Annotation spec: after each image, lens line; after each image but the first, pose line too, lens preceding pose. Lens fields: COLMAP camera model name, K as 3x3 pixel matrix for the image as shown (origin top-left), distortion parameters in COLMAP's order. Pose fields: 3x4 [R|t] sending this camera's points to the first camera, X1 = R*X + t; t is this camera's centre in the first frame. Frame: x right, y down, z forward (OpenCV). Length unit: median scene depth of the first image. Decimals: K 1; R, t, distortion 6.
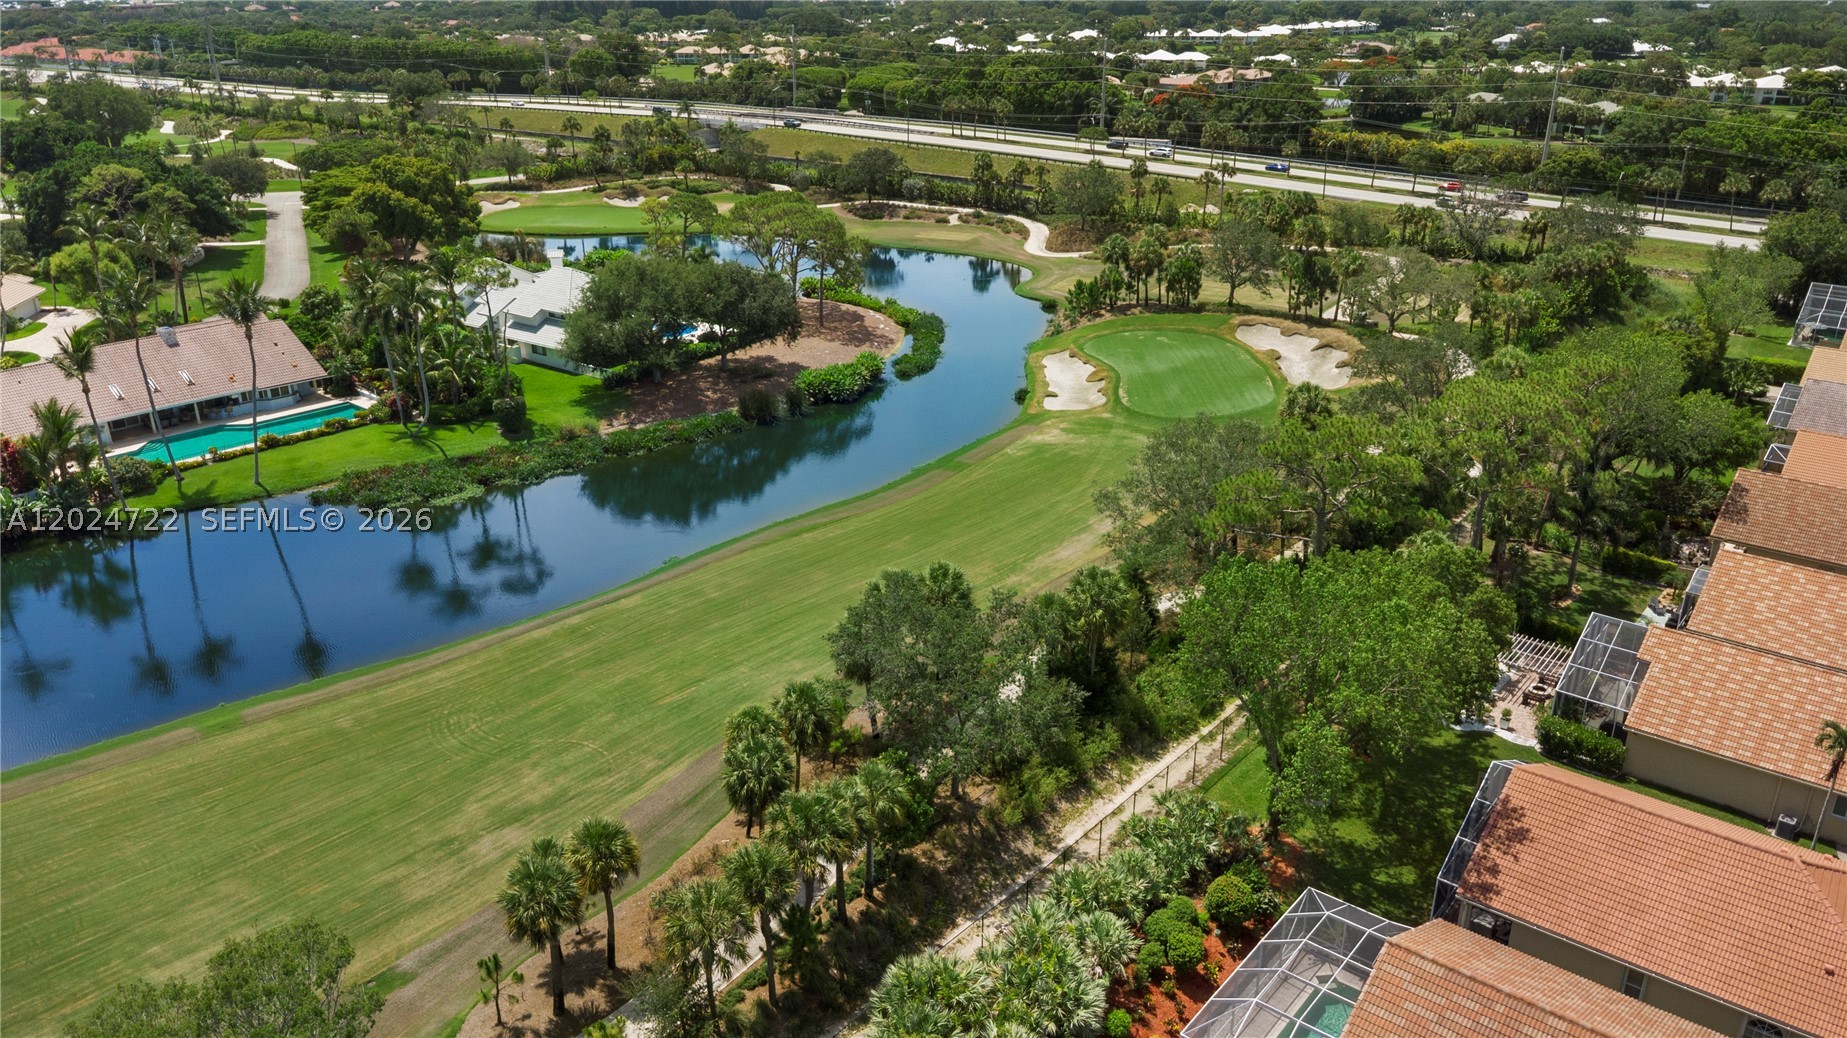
lens RADIAL K [[1337.8, 0, 923.5], [0, 1337.8, 519.0], [0, 0, 1]] dist [0.046238, -0.072212]
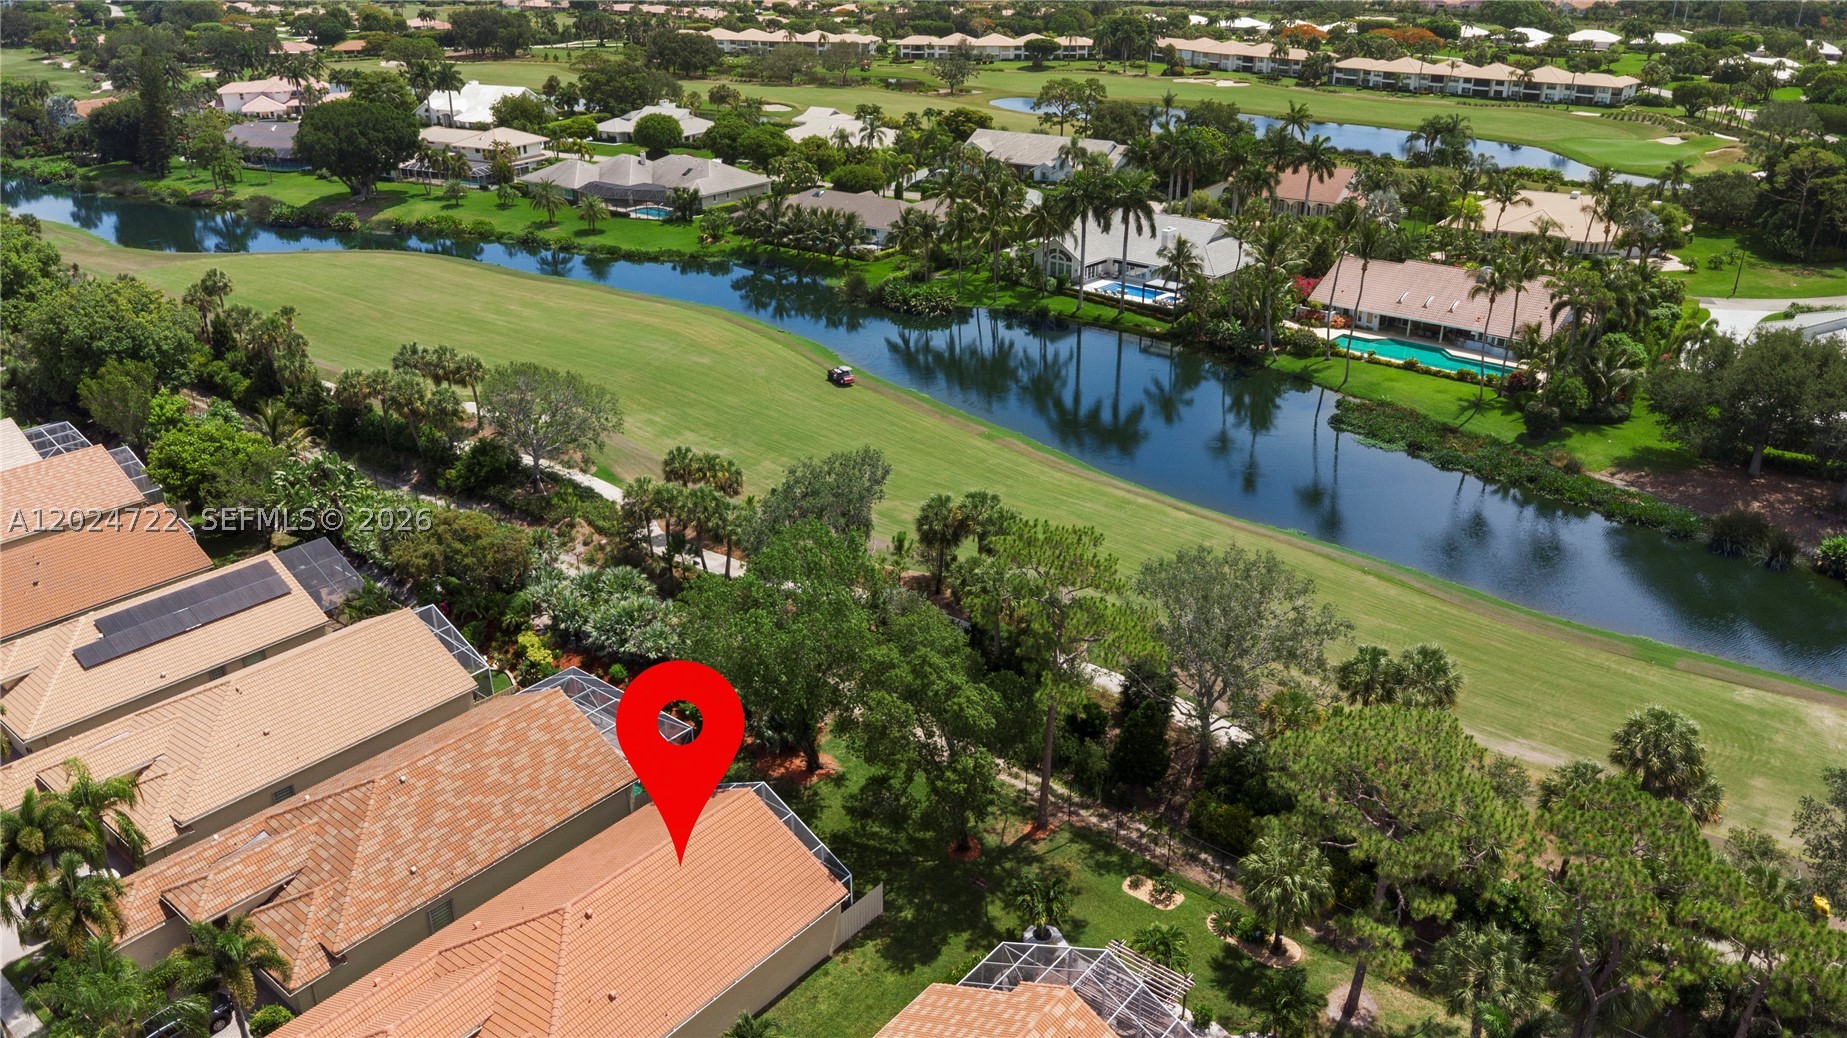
lens RADIAL K [[1337.8, 0, 923.5], [0, 1337.8, 519.0], [0, 0, 1]] dist [0.046238, -0.072212]
pose [[-0.006357, 0.411529, -0.911374, 0.629610], [-0.372601, 0.844787, 0.384061, -0.221435], [0.927970, 0.342020, 0.147966, 0.411849]]
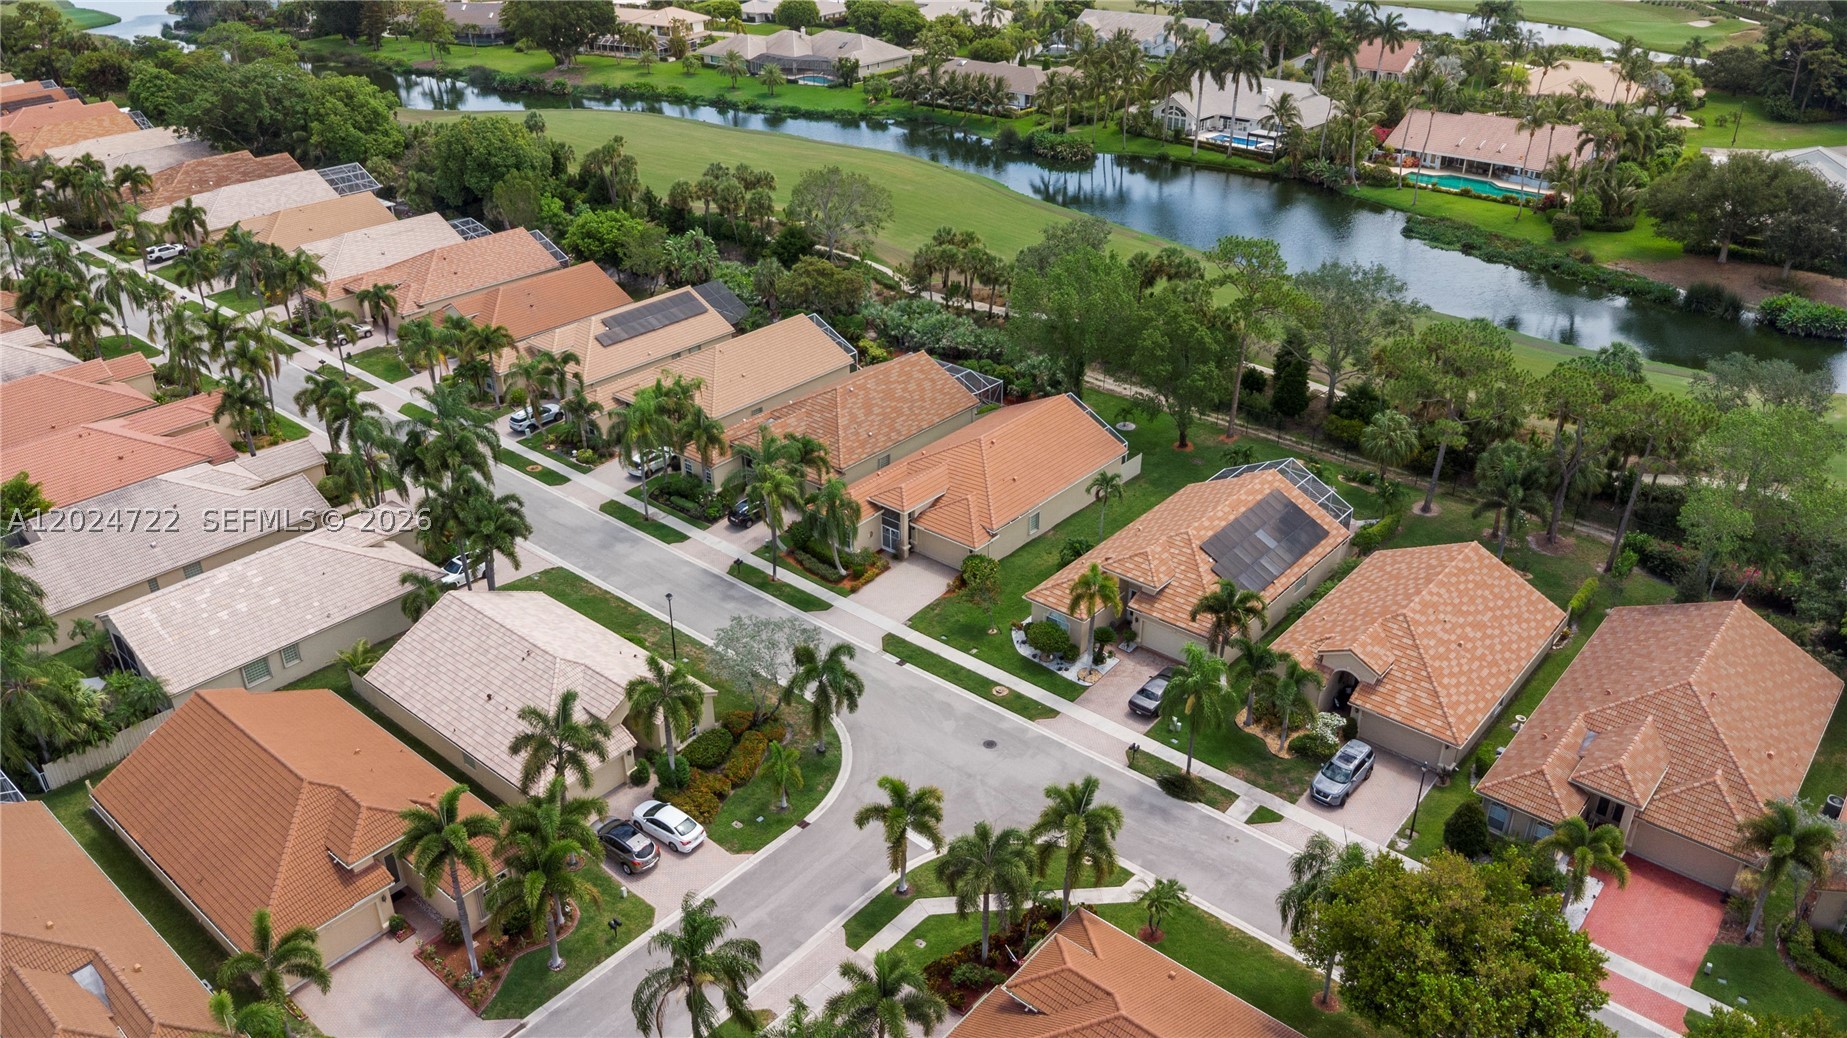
lens RADIAL K [[1337.8, 0, 923.5], [0, 1337.8, 519.0], [0, 0, 1]] dist [0.046238, -0.072212]
pose [[-0.030483, 0.475205, -0.879347, 0.992305], [-0.372396, 0.811018, 0.451189, -0.200158], [0.927573, 0.341219, 0.152242, 0.277034]]
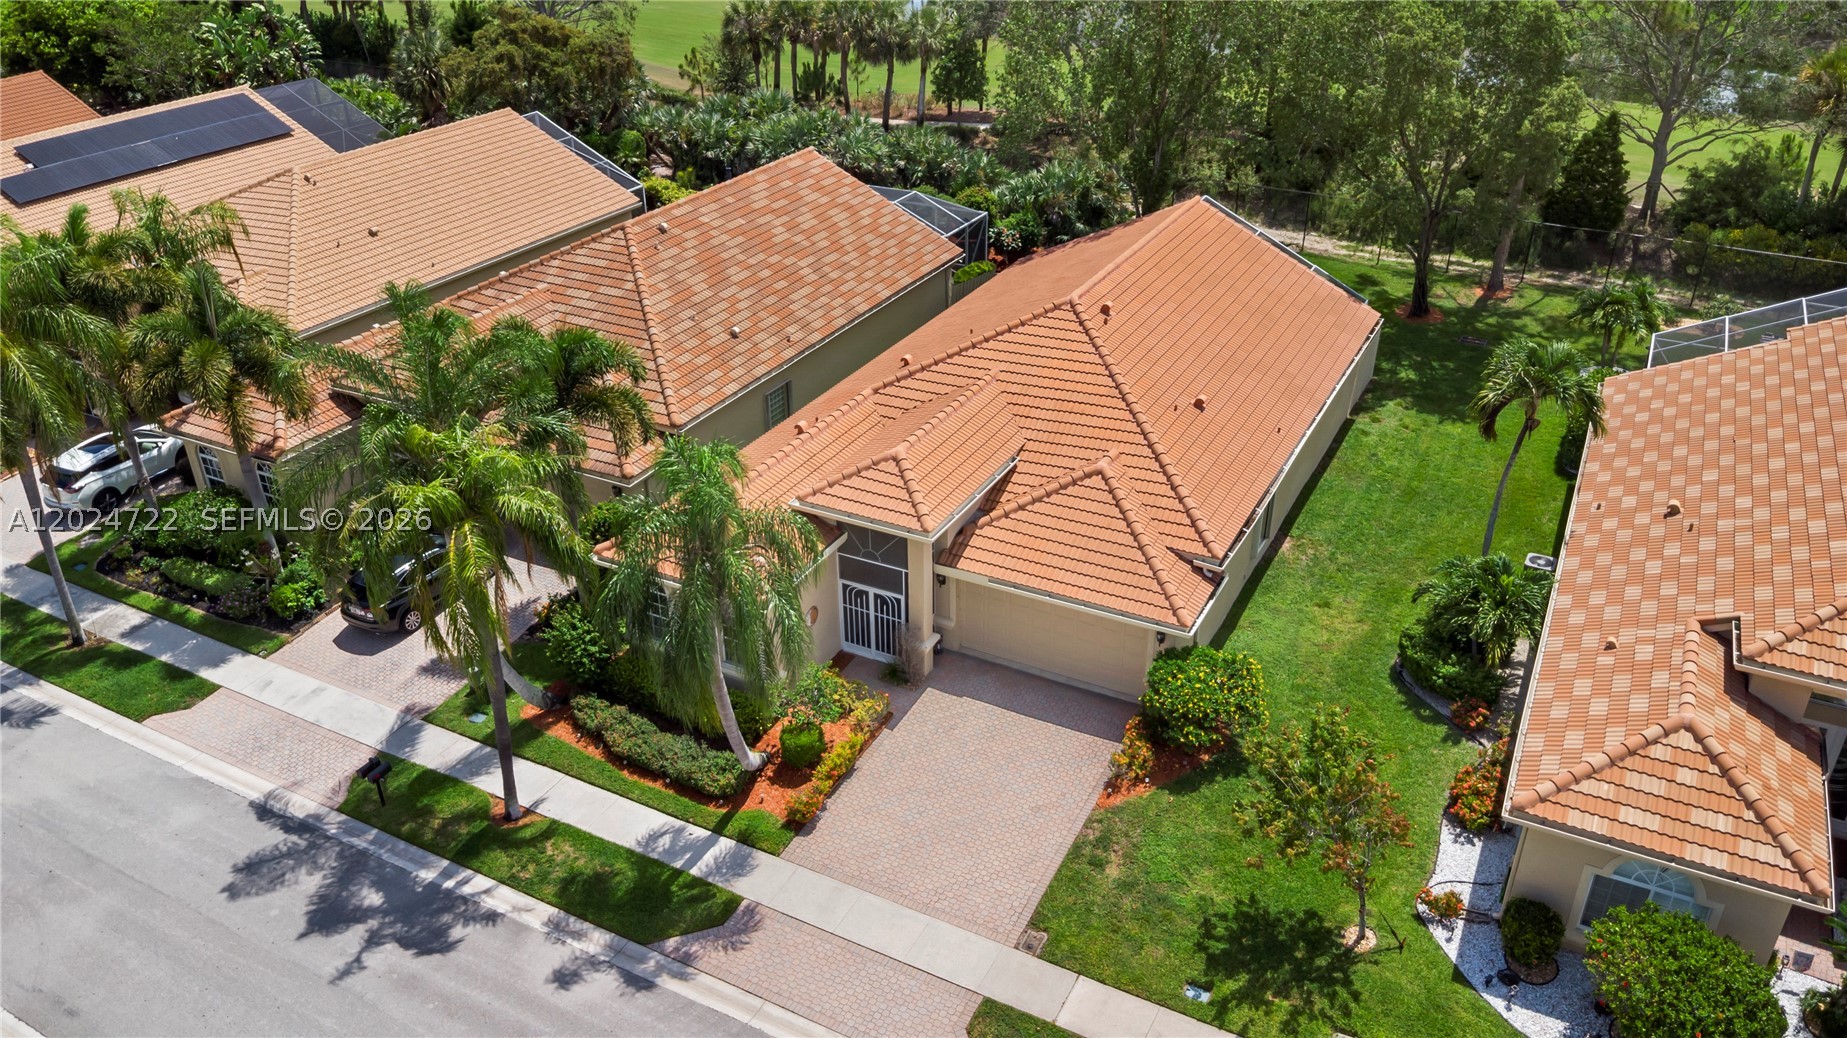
lens RADIAL K [[1337.8, 0, 923.5], [0, 1337.8, 519.0], [0, 0, 1]] dist [0.046238, -0.072212]
pose [[0.189720, 0.475206, -0.859177, 0.527938], [-0.361151, 0.847497, 0.388998, 0.047275], [0.913004, 0.236492, 0.332408, 0.302444]]
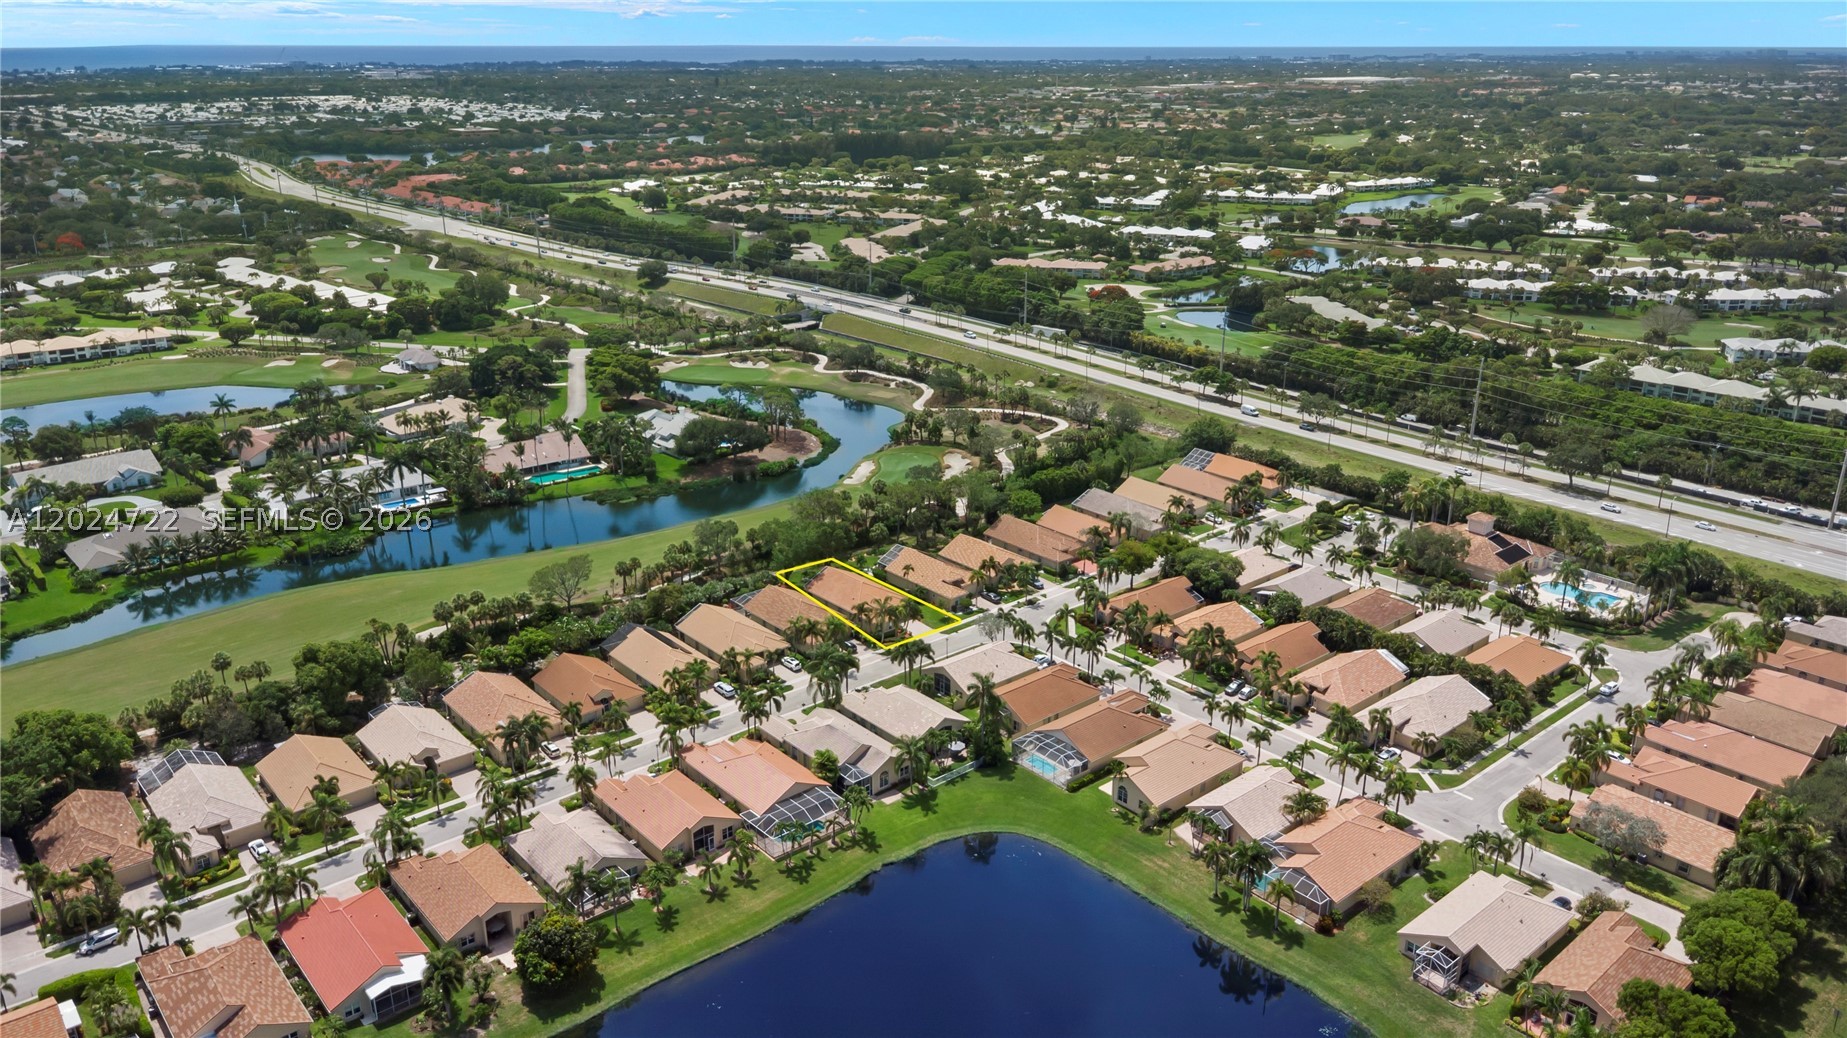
lens RADIAL K [[1337.8, 0, 923.5], [0, 1337.8, 519.0], [0, 0, 1]] dist [0.046238, -0.072212]
pose [[0.984238, 0.063866, -0.164917, 0.704746], [-0.070715, 0.996847, -0.035992, 0.075566], [0.162099, 0.047087, 0.985650, -1.626800]]
